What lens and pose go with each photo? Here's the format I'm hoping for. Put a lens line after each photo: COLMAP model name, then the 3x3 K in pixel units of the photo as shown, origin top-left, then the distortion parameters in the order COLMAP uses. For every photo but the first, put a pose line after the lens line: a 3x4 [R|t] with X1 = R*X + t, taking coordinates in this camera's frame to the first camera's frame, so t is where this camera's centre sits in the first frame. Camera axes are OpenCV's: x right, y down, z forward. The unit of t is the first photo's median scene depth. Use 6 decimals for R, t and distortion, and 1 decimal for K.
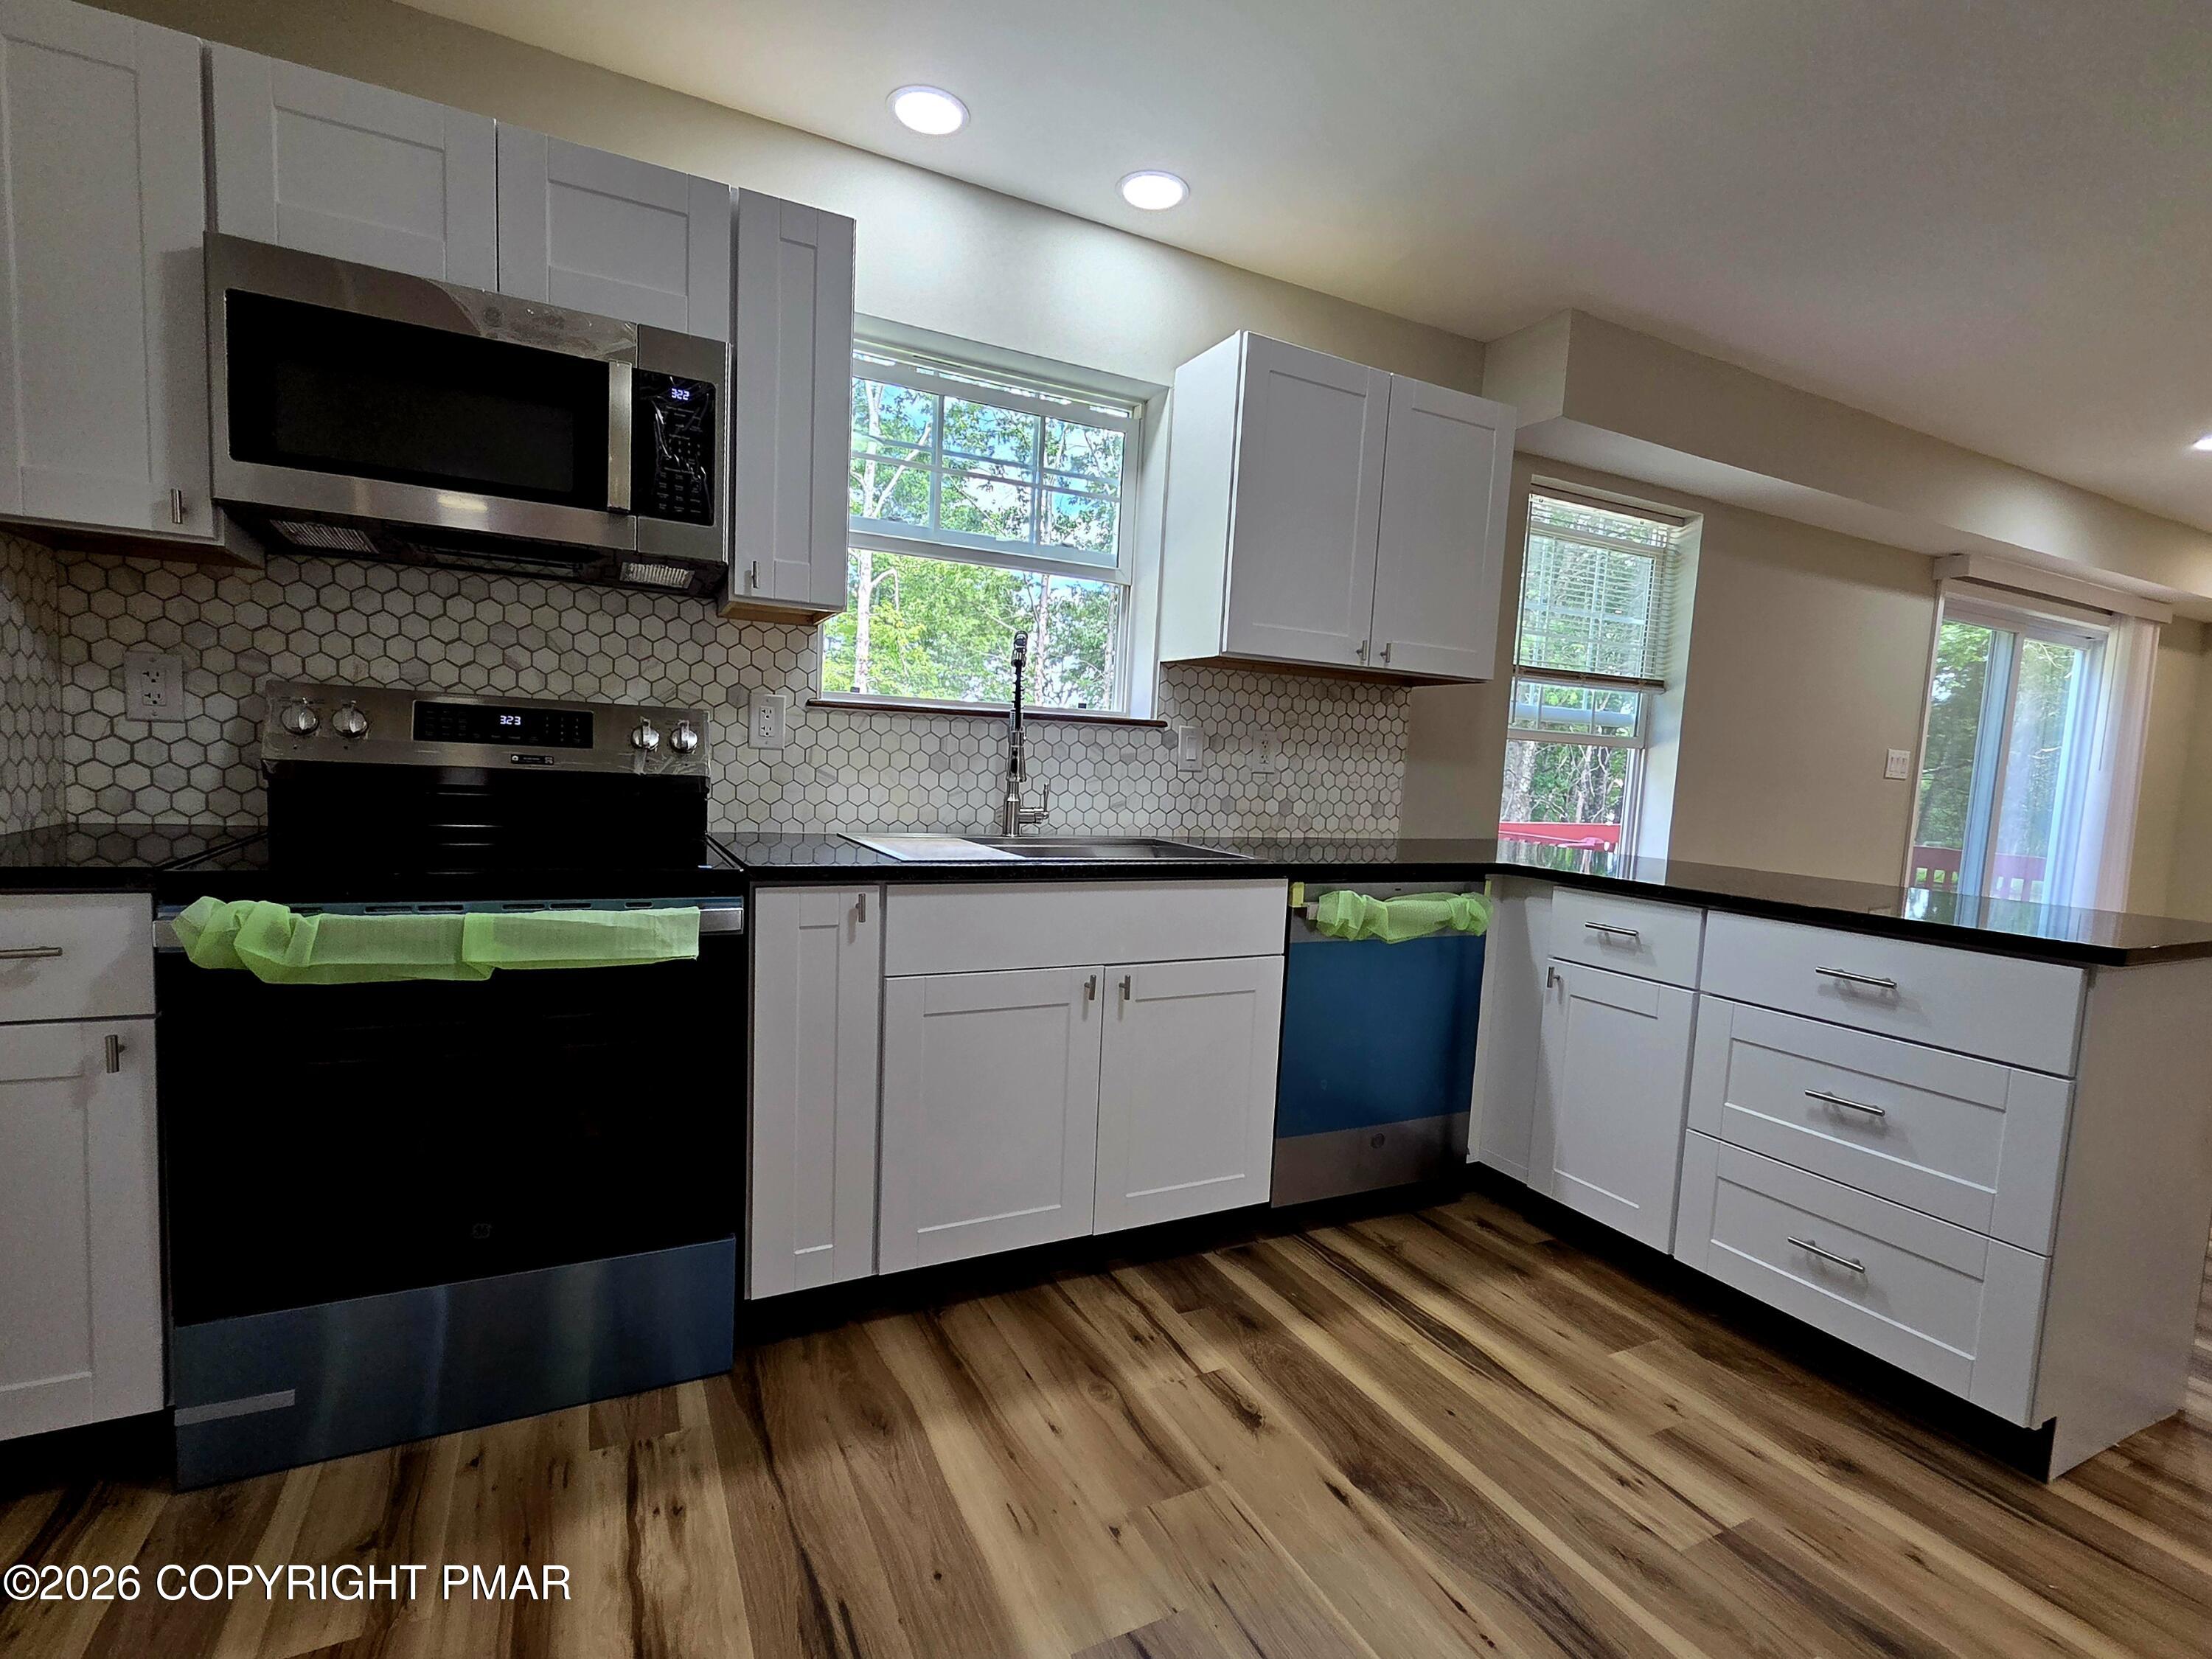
lens RADIAL K [[1023.7, 0, 1102.9], [0, 1023.7, 844.0], [0, 0, 1]] dist [0.006379, 0.000201]
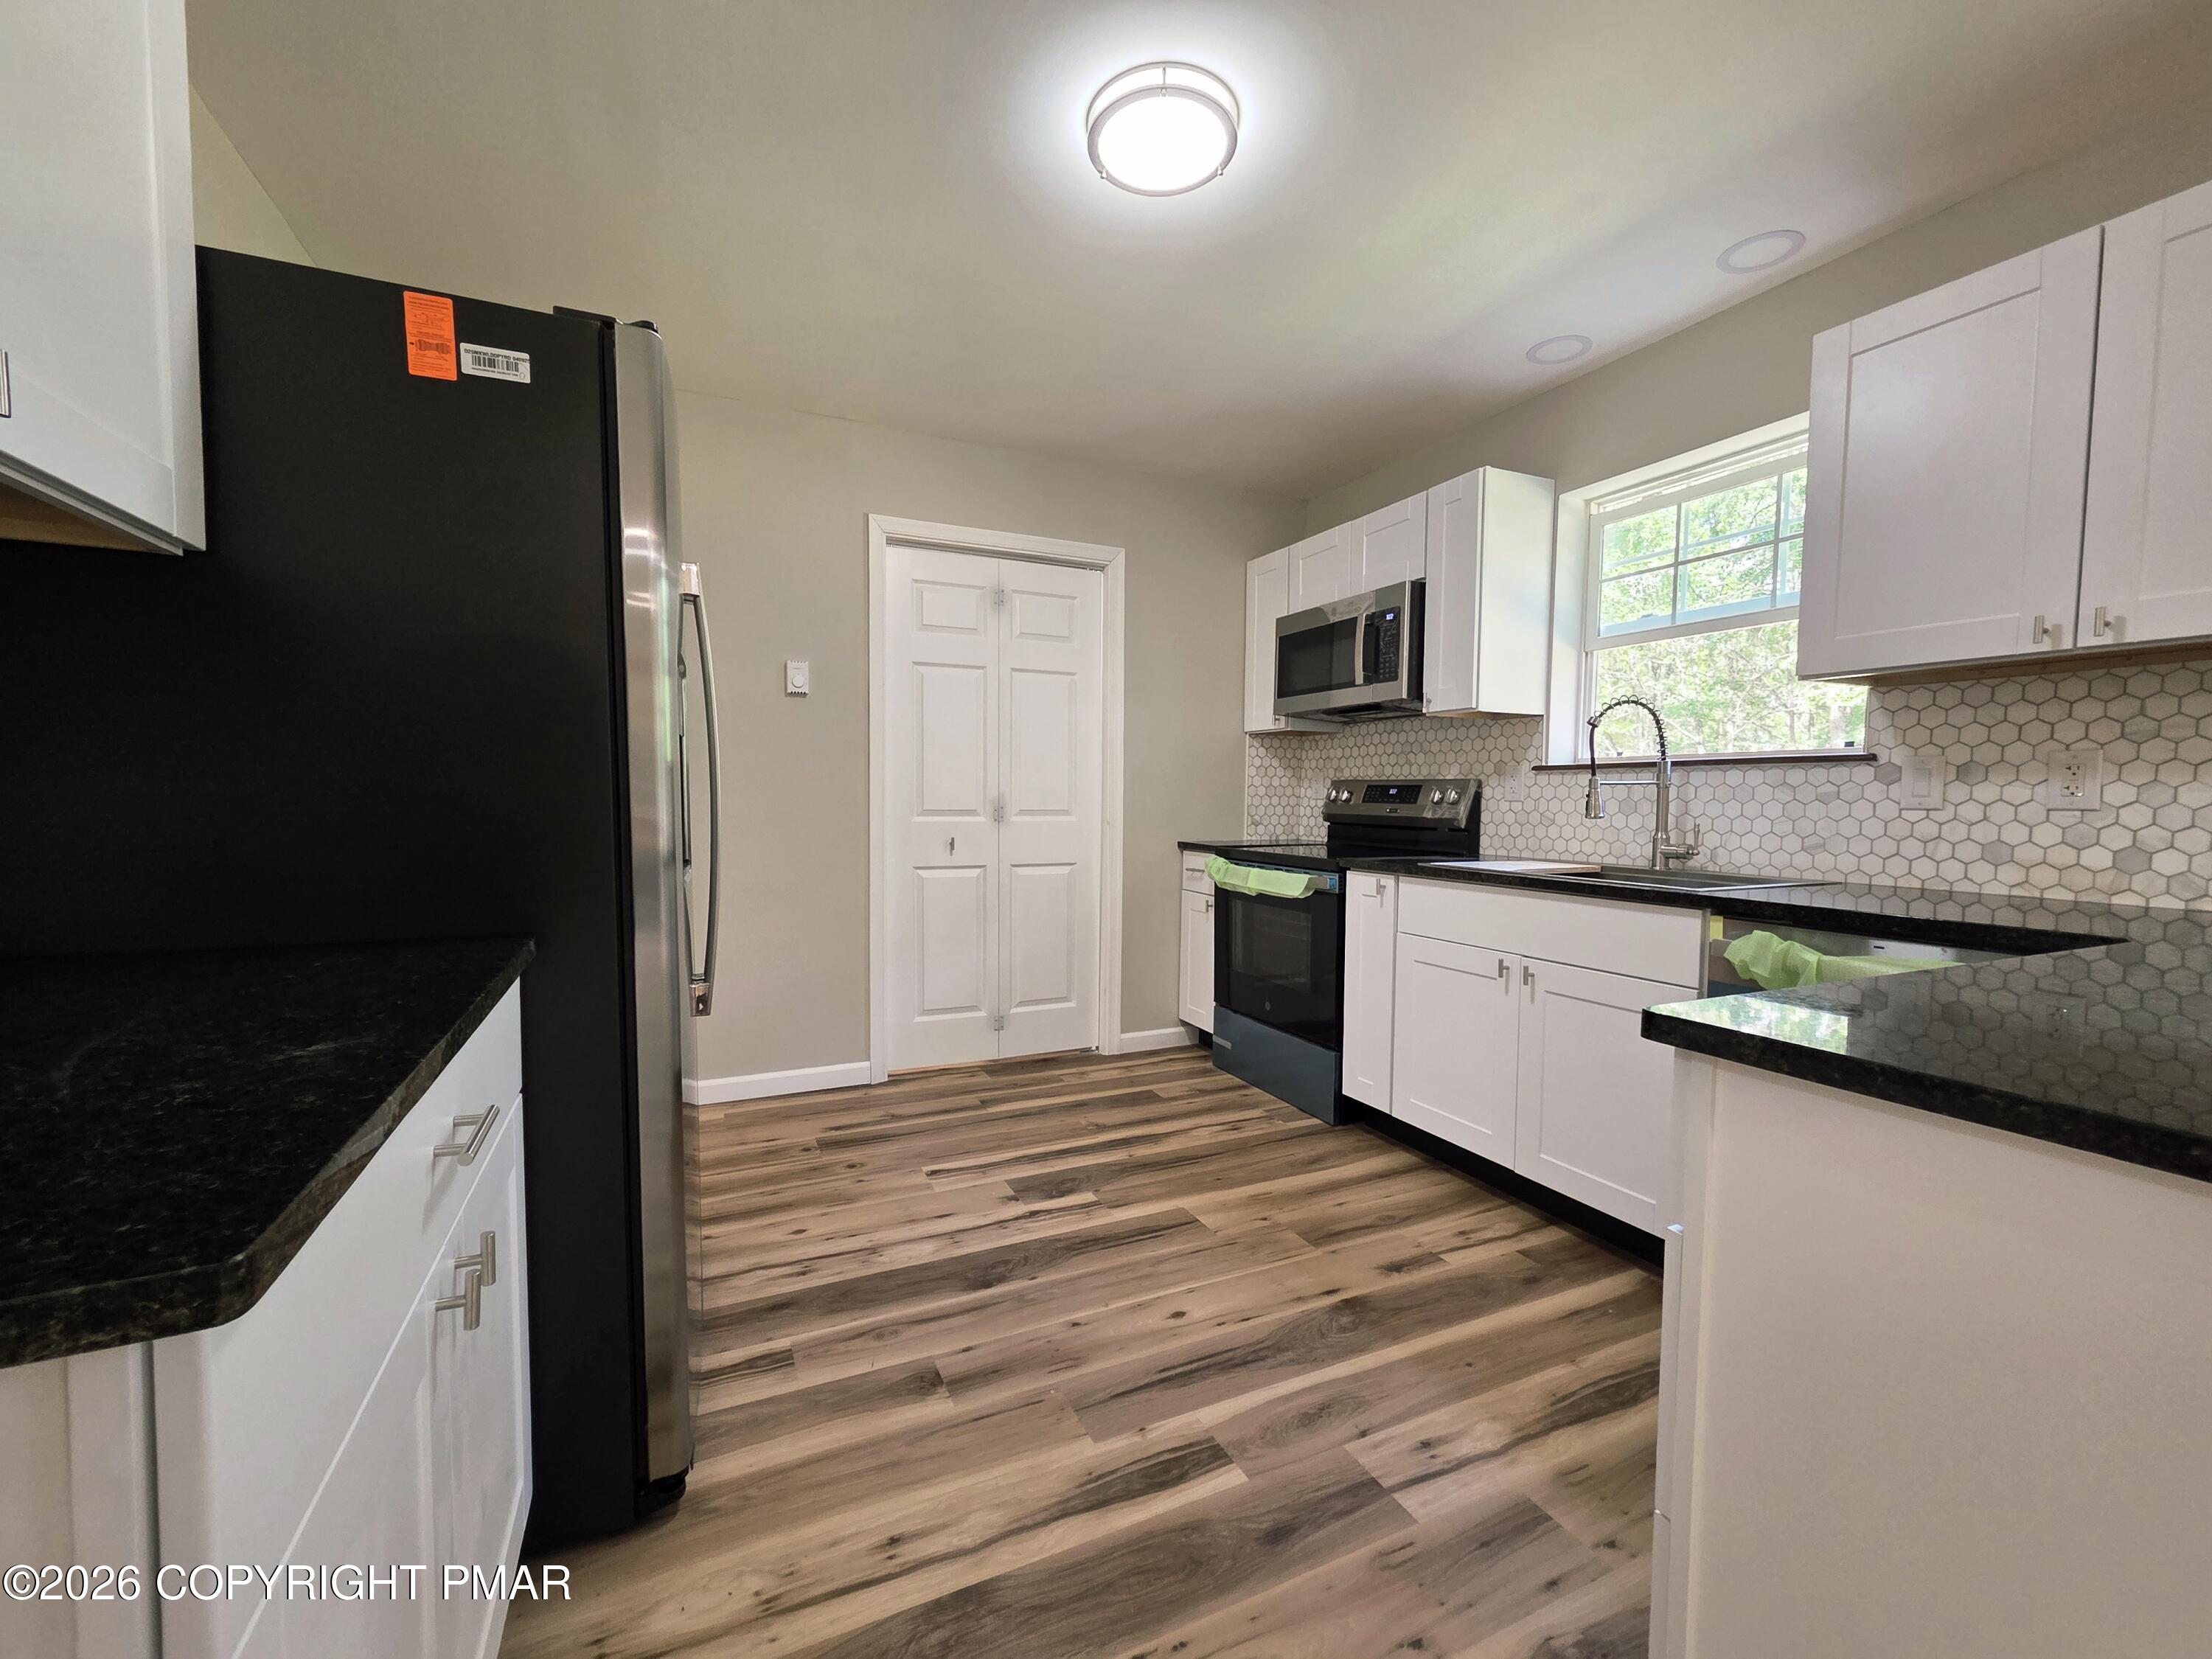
lens RADIAL K [[894.9, 0, 1106.0], [0, 894.9, 829.5], [0, 0, 1]] dist [0.001369, -0.000399]
pose [[-0.021835, -0.011541, -0.999695, 1.069839], [-0.095640, 0.995372, -0.009402, 0.019727], [0.995177, 0.095405, -0.022838, 0.464356]]
